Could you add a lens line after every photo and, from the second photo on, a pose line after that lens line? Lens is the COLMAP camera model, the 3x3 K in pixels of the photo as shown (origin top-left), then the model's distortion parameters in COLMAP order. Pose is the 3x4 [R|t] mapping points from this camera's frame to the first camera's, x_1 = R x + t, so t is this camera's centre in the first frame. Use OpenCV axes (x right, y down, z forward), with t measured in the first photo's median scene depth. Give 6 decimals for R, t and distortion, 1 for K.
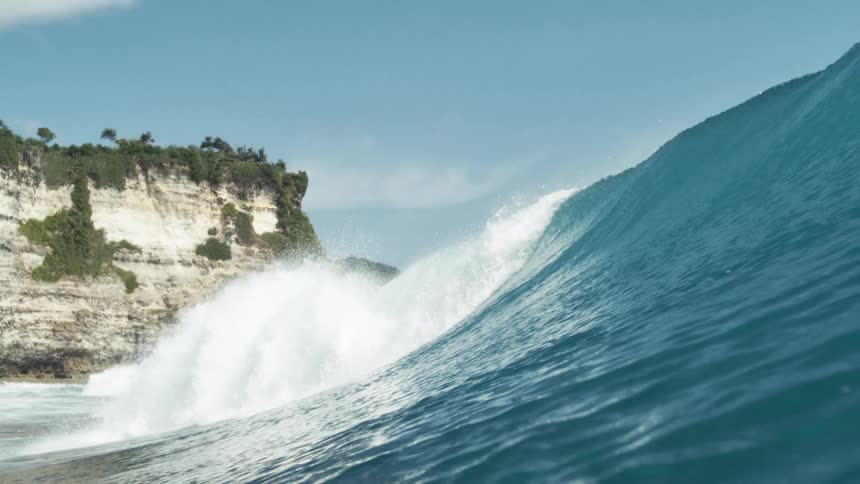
lens RADIAL K [[873.8, 0, 433.0], [0, 873.8, 243.9], [0, 0, 1]] dist [-0.099391, 0.000000]
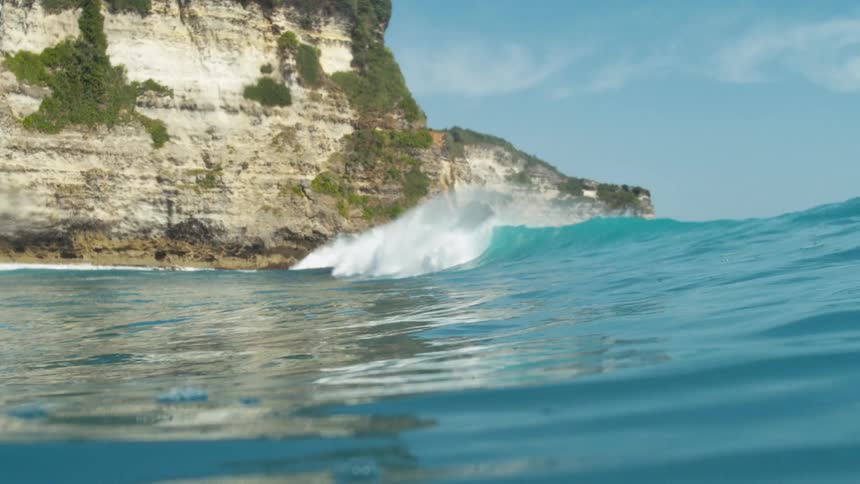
lens RADIAL K [[873.8, 0, 429.7], [0, 873.8, 246.7], [0, 0, 1]] dist [-0.099391, 0.000000]
pose [[0.991482, 0.005473, -0.130125, -0.009935], [0.012282, 0.990735, 0.135249, 0.041998], [0.129660, -0.135695, 0.982230, 0.256423]]
